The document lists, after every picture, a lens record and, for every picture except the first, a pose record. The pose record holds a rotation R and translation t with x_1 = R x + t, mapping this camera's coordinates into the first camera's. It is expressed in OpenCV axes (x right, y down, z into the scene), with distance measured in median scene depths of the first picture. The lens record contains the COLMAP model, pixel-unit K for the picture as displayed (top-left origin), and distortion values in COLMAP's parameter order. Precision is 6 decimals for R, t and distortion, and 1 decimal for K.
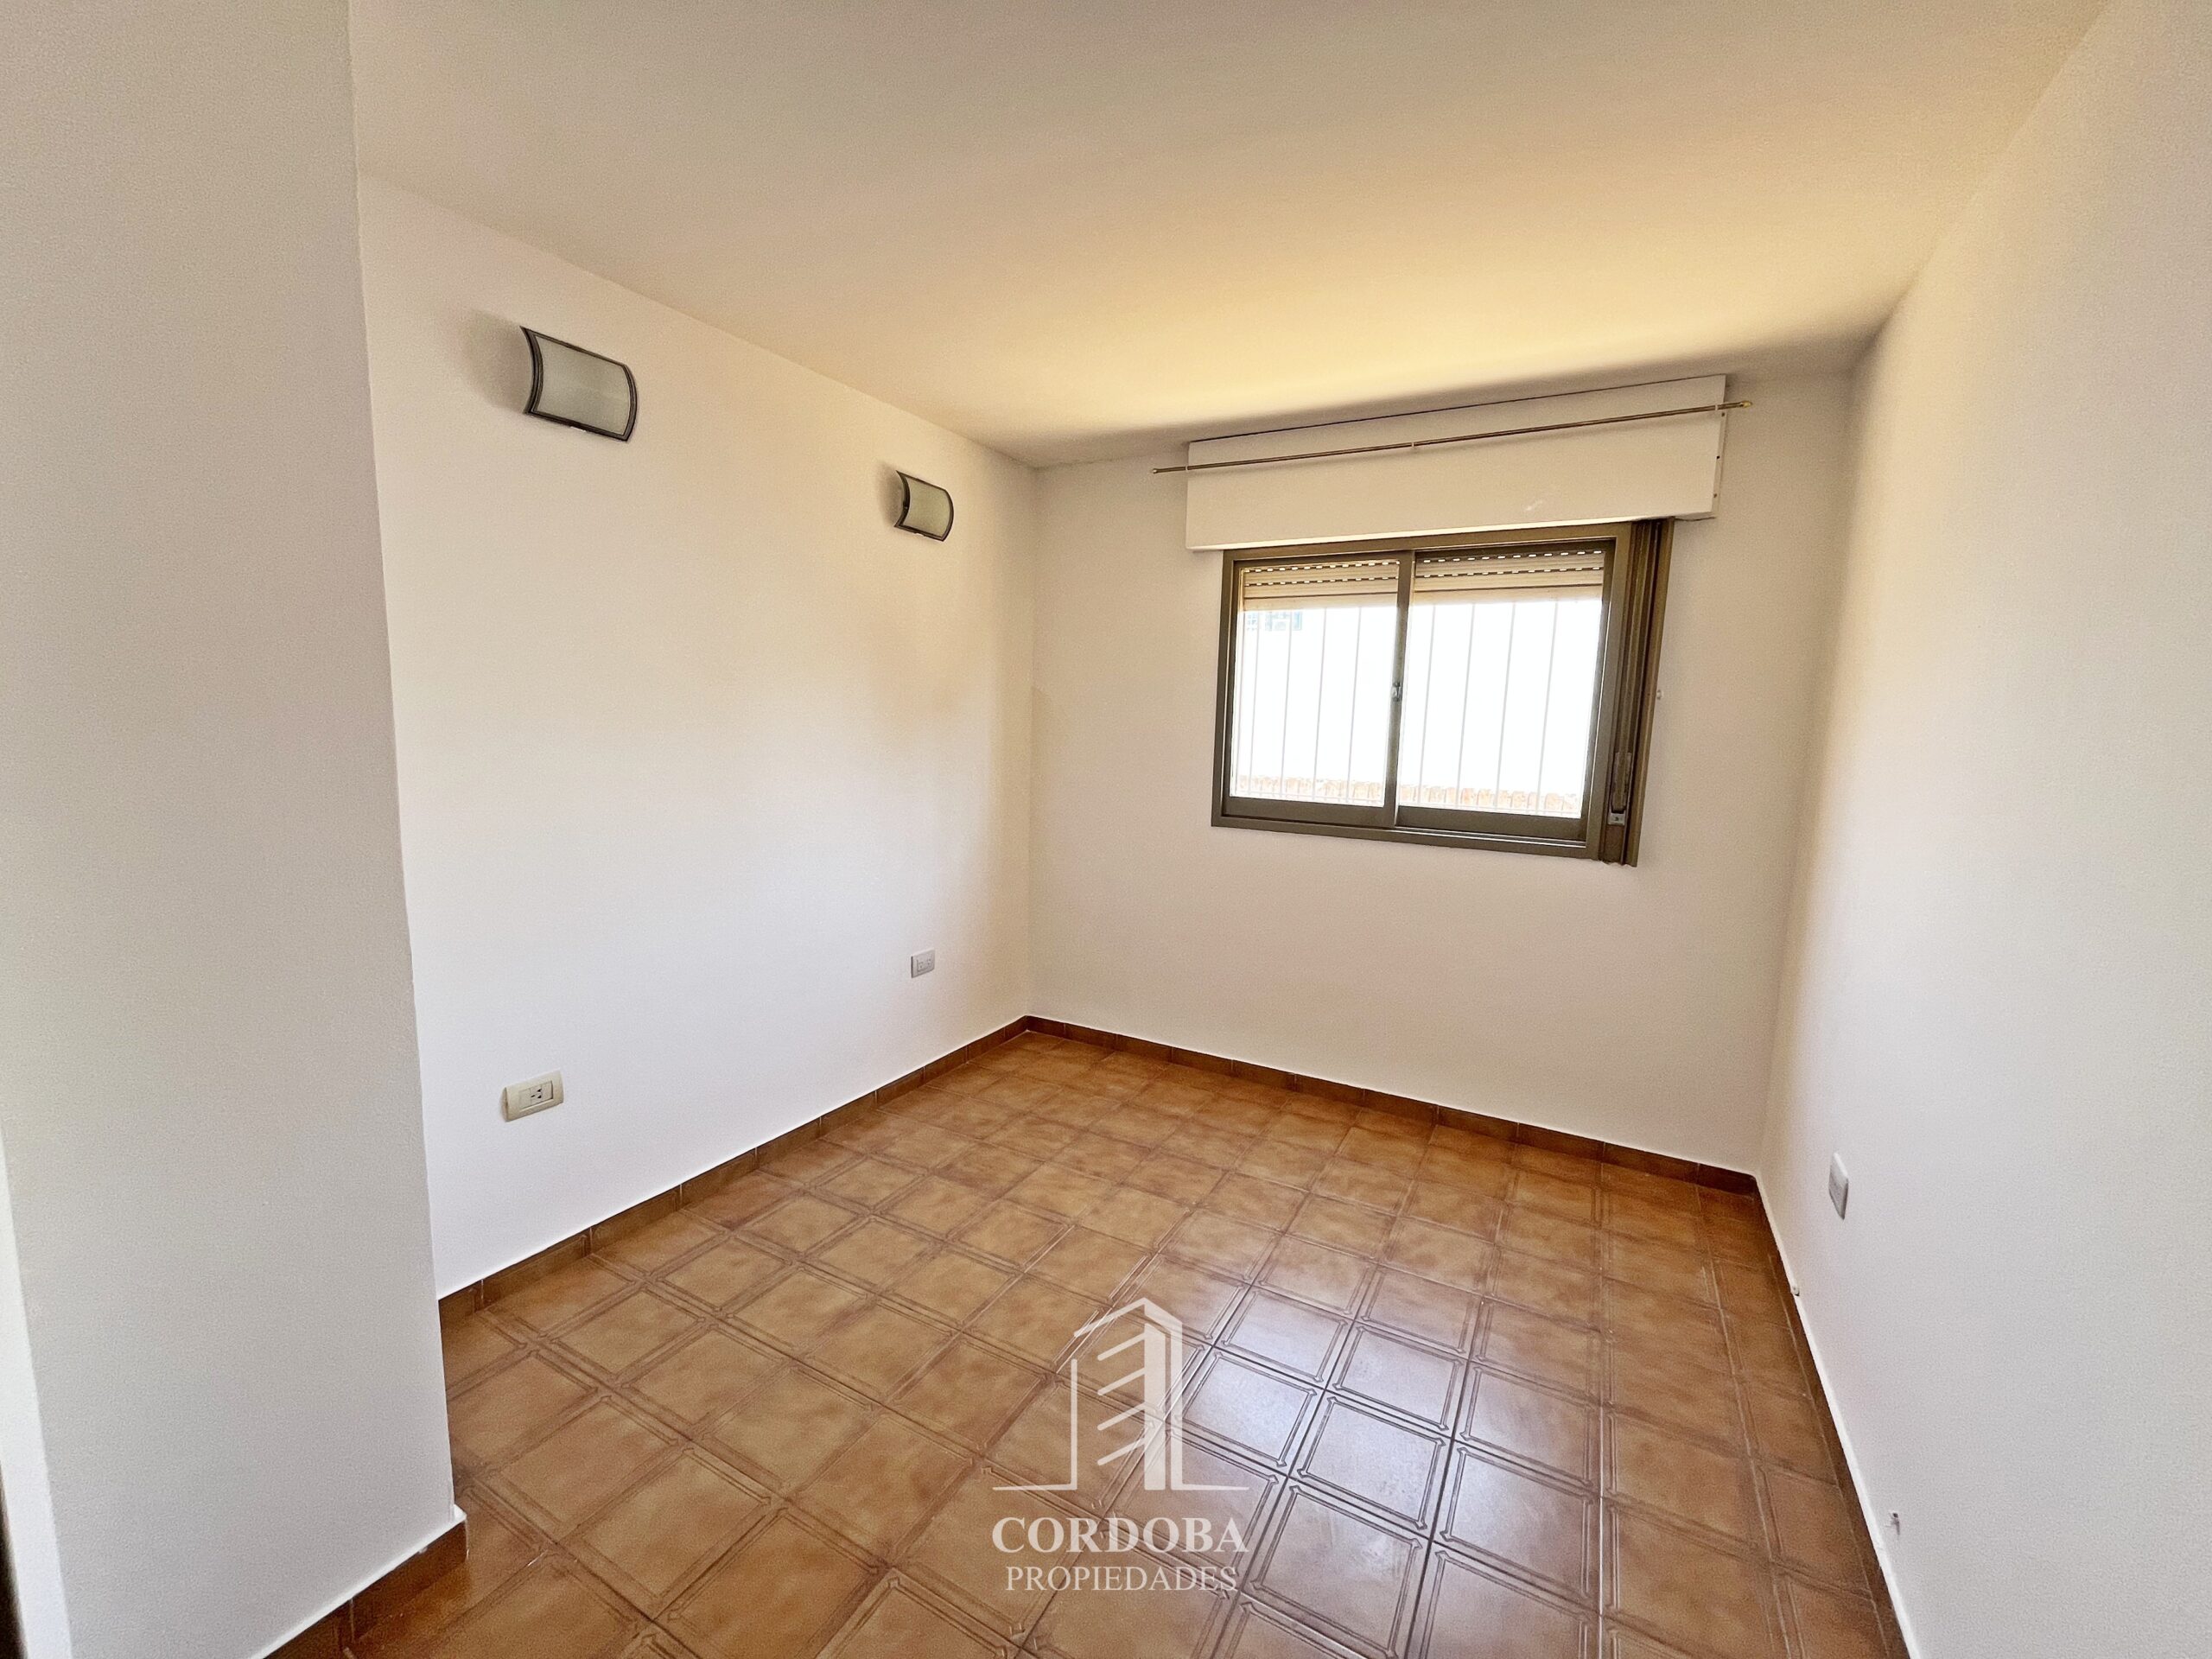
lens RADIAL K [[901.6, 0, 1091.3], [0, 901.6, 826.8], [0, 0, 1]] dist [0.001940, -0.000467]
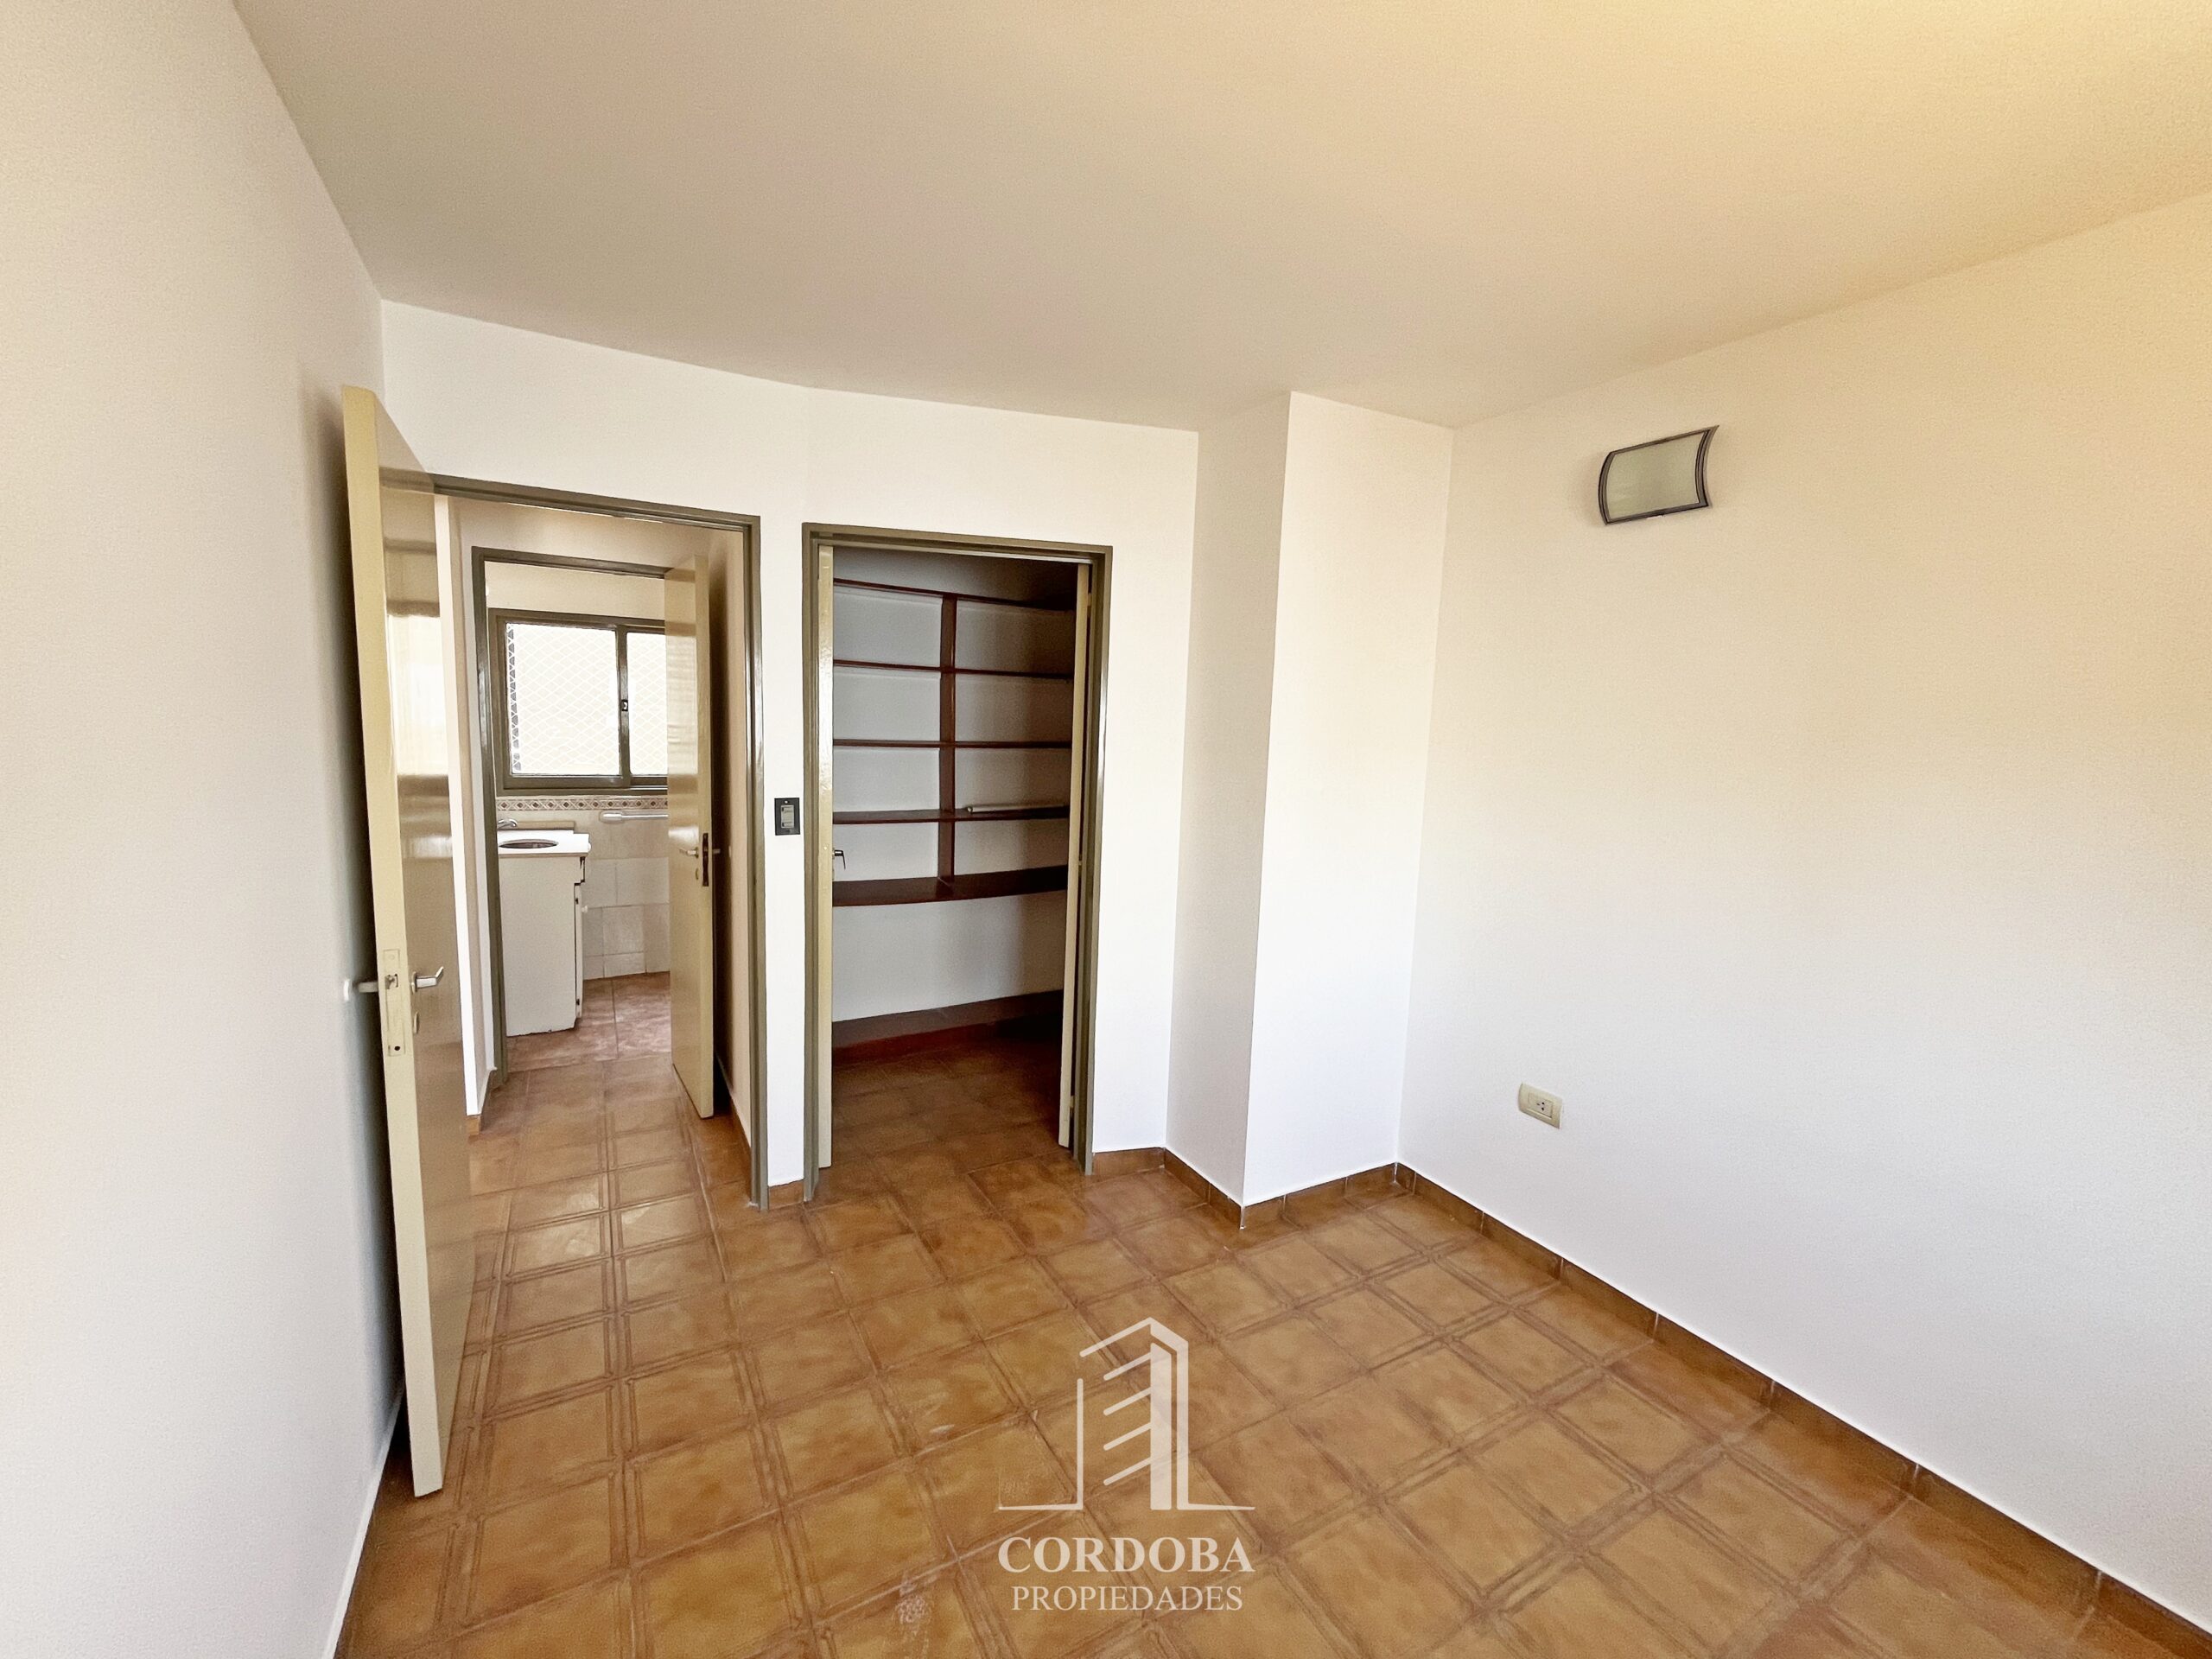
lens RADIAL K [[901.6, 0, 1112.4], [0, 901.6, 820.5], [0, 0, 1]] dist [0.001940, -0.000467]
pose [[-0.509967, 0.040171, -0.859256, 0.642158], [-0.155358, 0.978181, 0.137935, -0.135383], [0.846048, 0.203835, -0.492599, 1.006103]]
